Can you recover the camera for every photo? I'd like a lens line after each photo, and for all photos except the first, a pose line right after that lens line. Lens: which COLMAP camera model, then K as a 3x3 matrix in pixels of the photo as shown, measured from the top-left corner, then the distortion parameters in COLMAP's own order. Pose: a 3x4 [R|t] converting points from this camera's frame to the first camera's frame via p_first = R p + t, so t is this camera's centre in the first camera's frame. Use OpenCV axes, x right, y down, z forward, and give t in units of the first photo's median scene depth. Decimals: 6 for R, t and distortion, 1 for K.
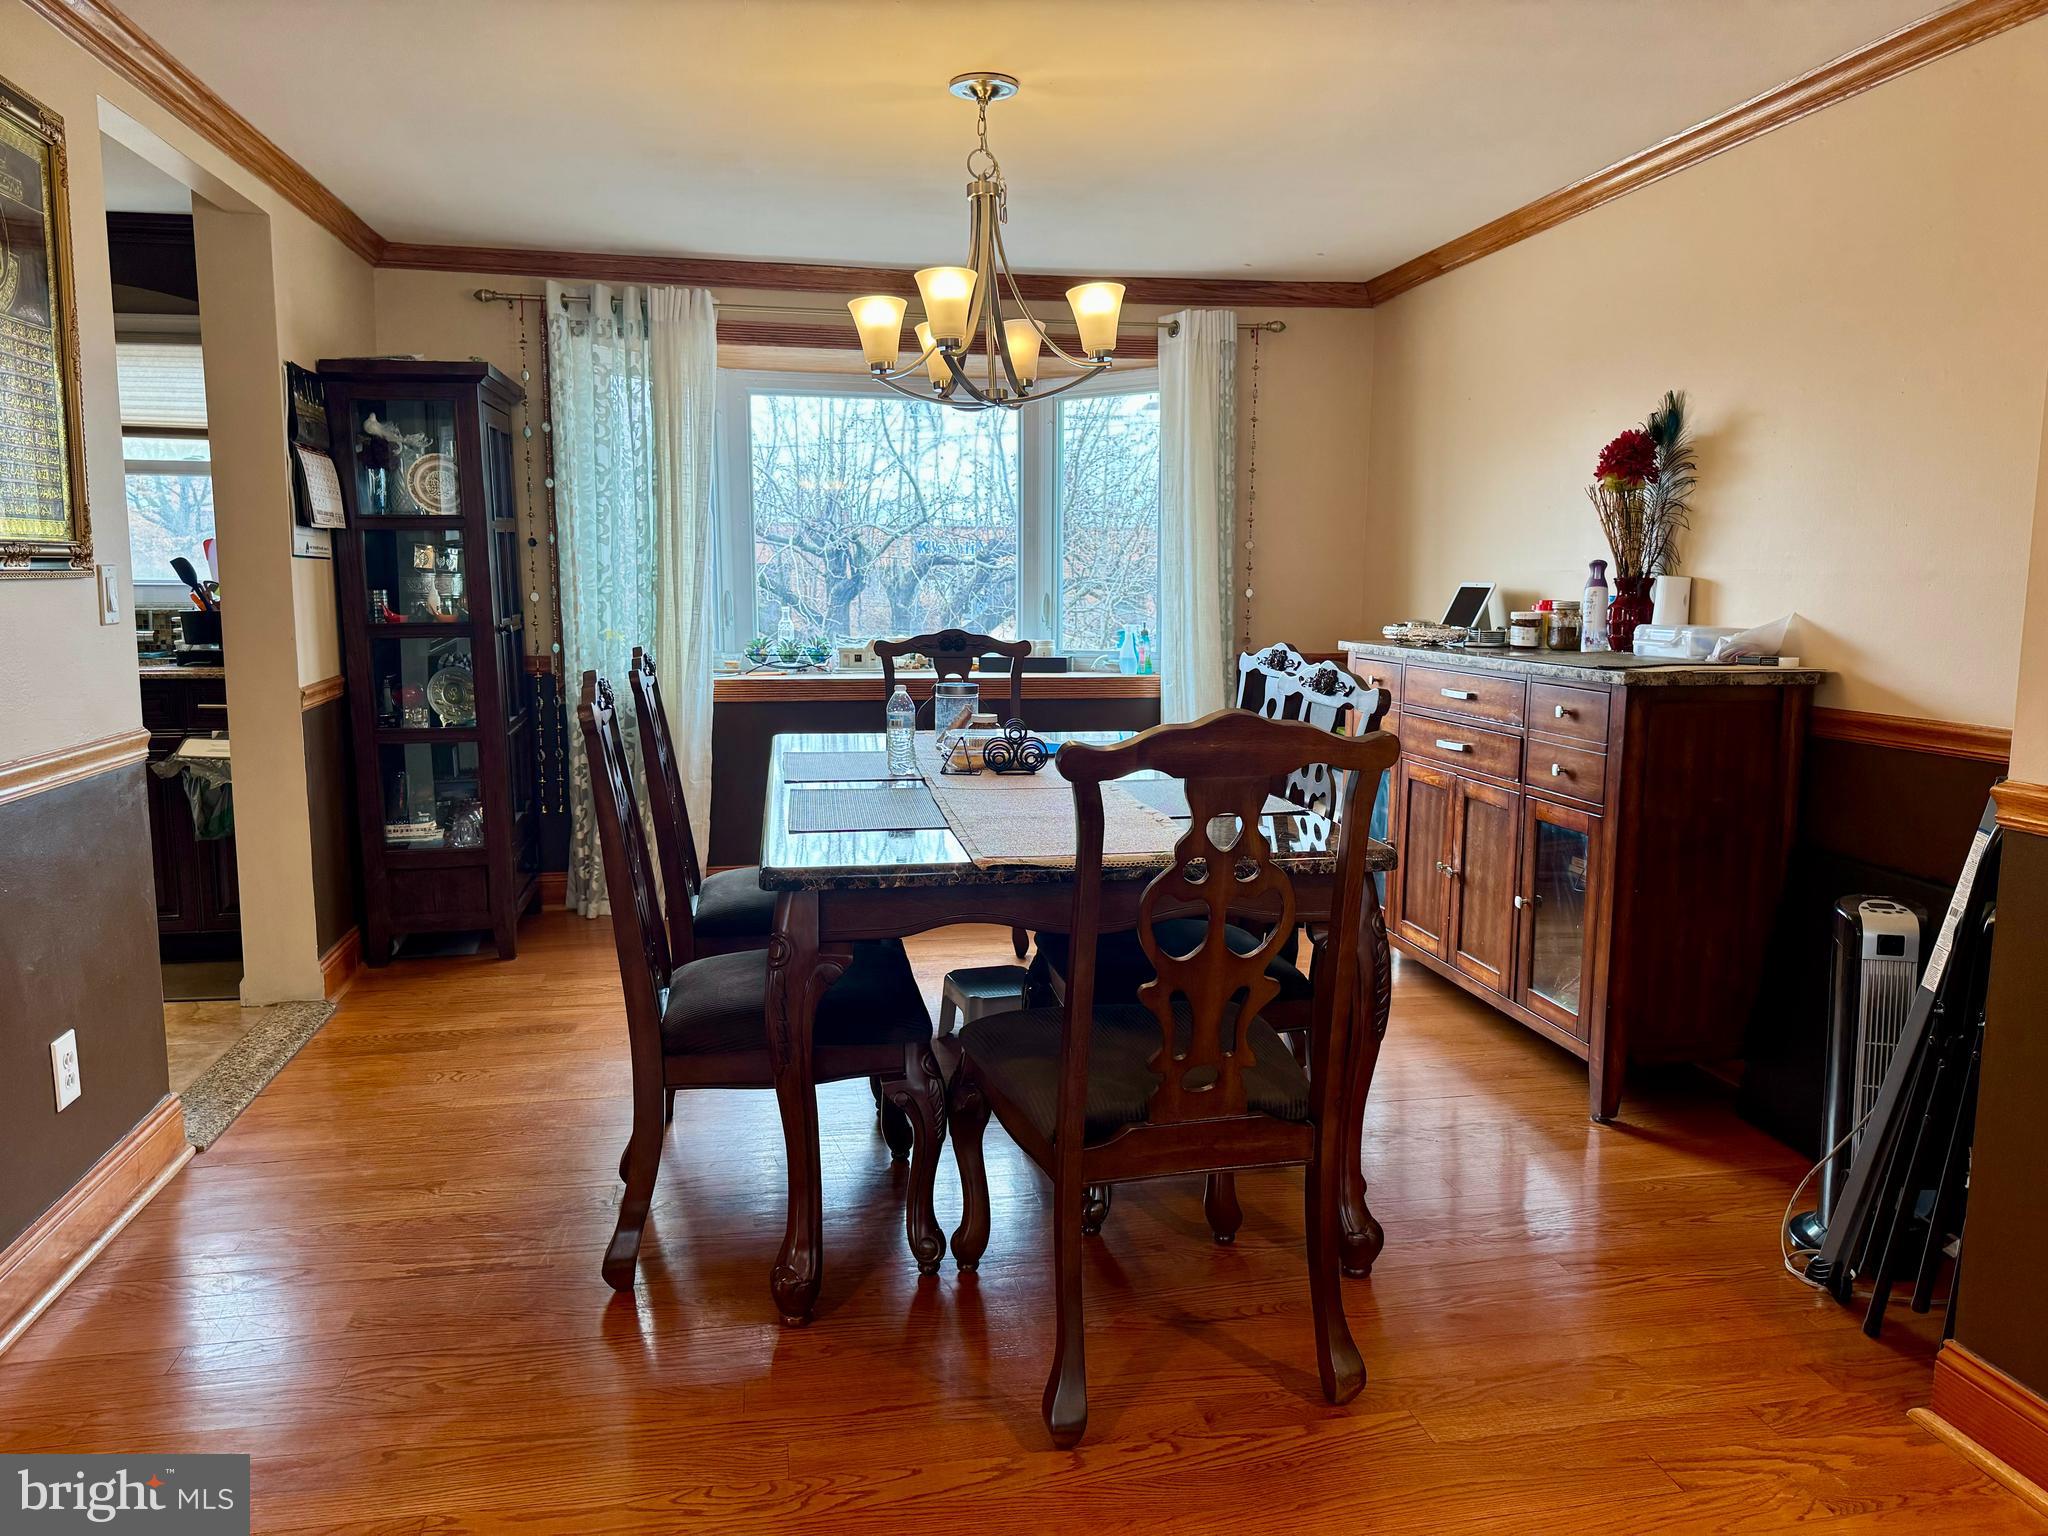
lens RADIAL K [[1393.6, 0, 1014.6], [0, 1393.6, 756.9], [0, 0, 1]] dist [0.052682, -0.086158]
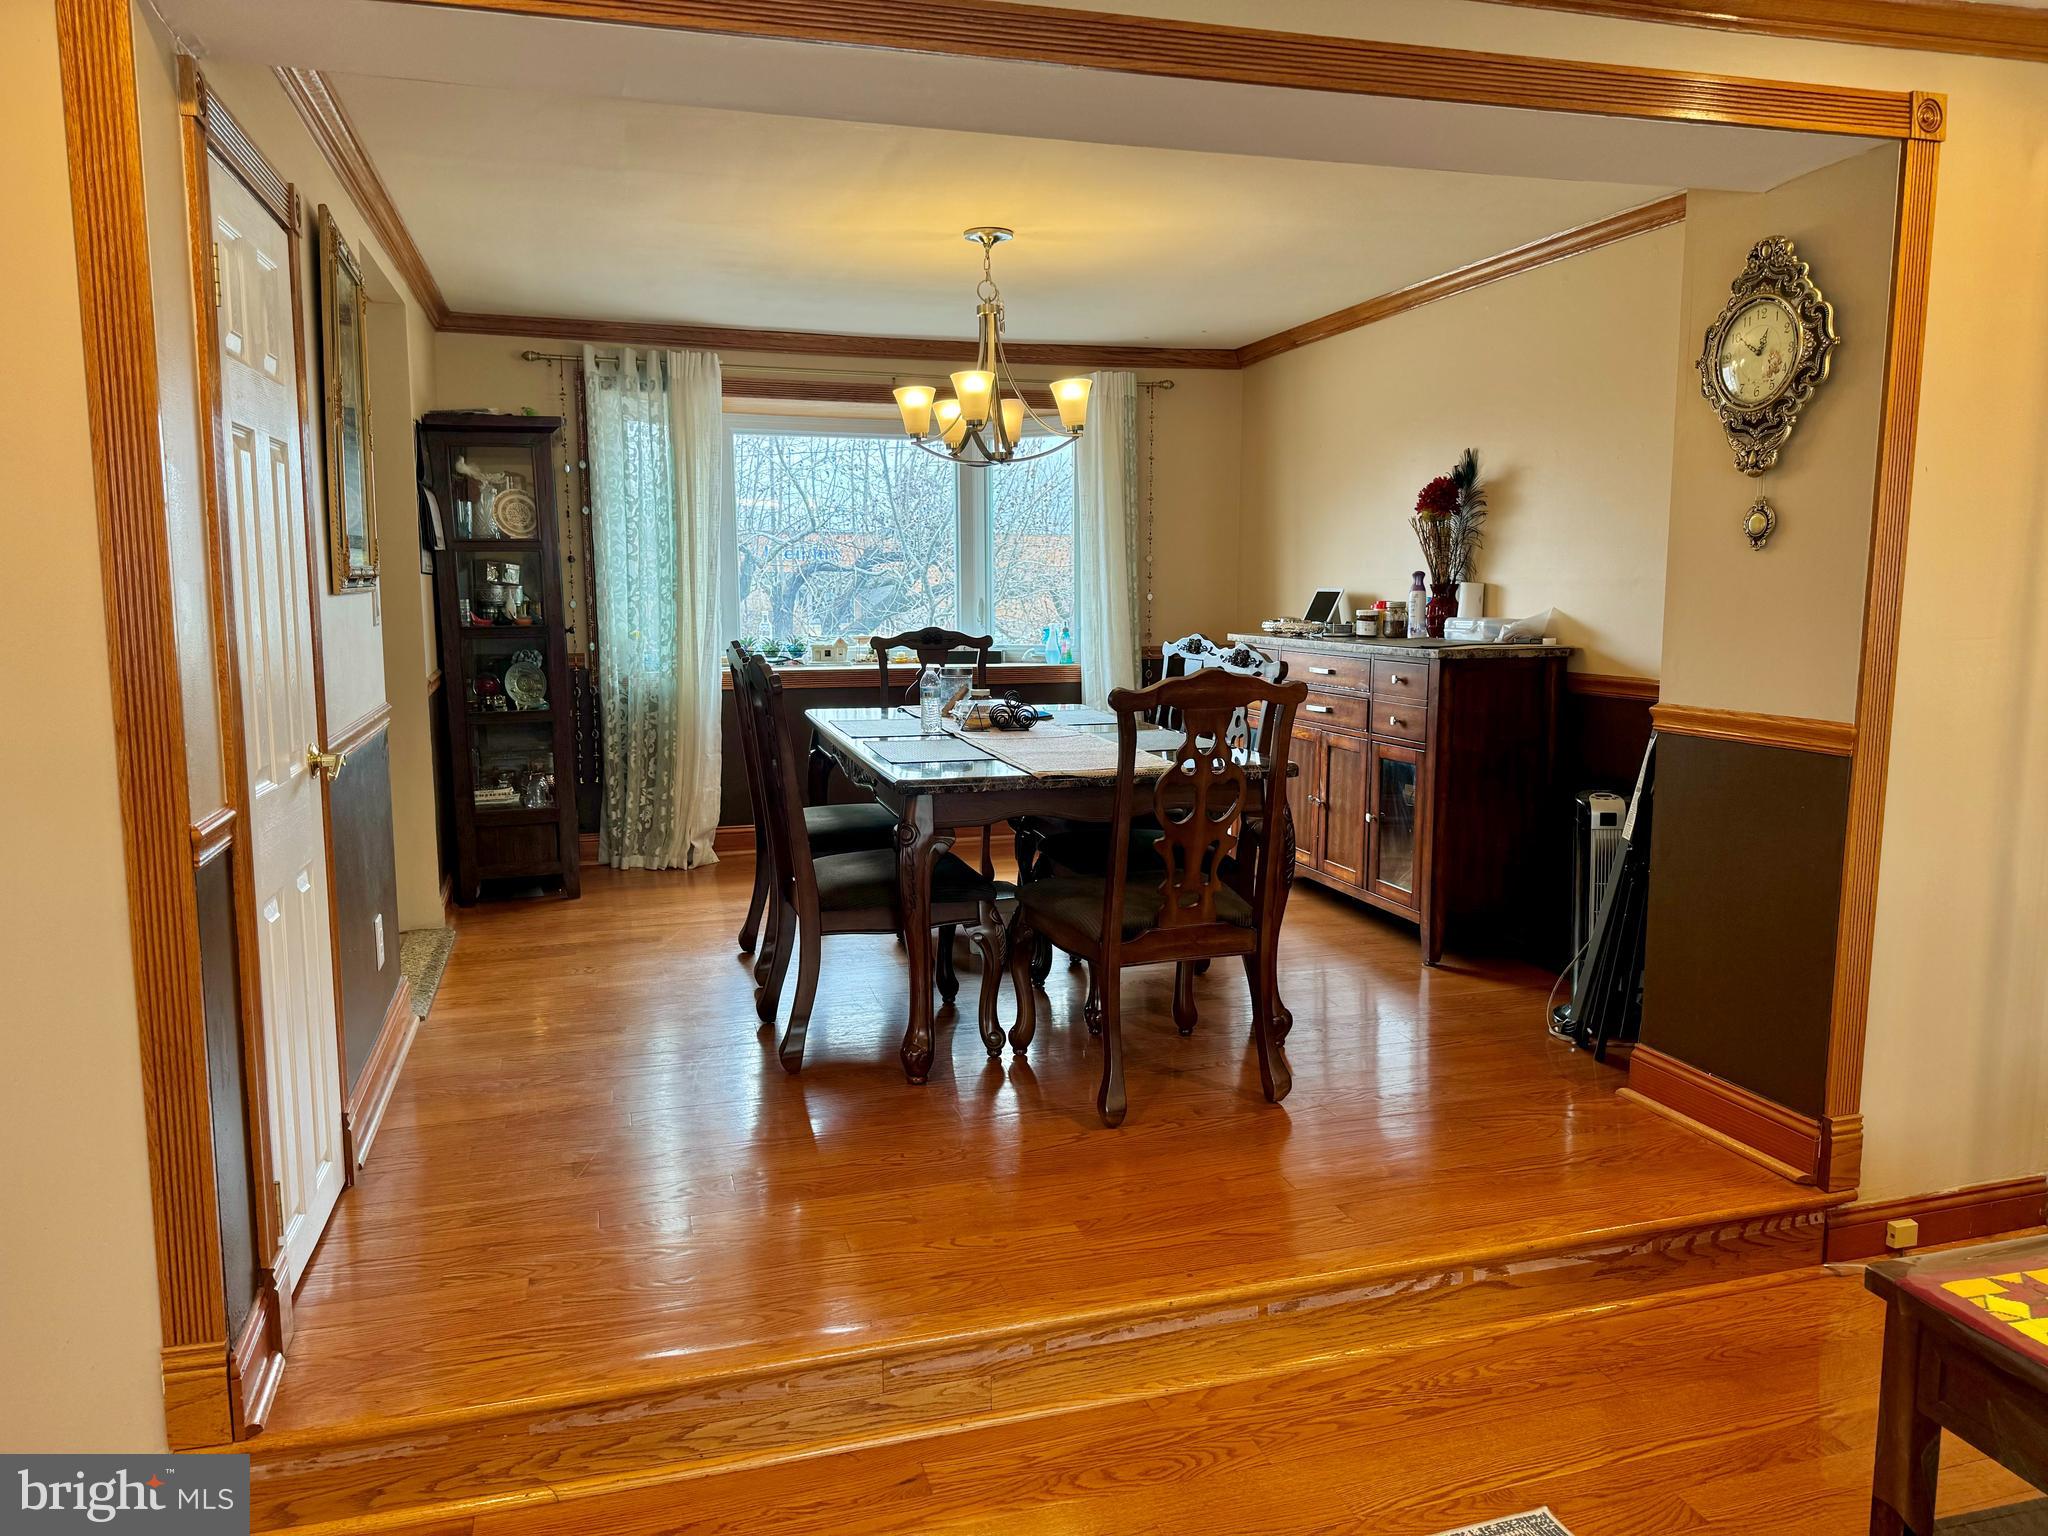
lens RADIAL K [[1393.6, 0, 1001.5], [0, 1393.6, 758.7], [0, 0, 1]] dist [0.052682, -0.086158]
pose [[0.994430, -0.019324, 0.103617, -0.135365], [0.019525, 0.999809, -0.000922, 0.036283], [-0.103580, 0.002940, 0.994617, -0.318190]]
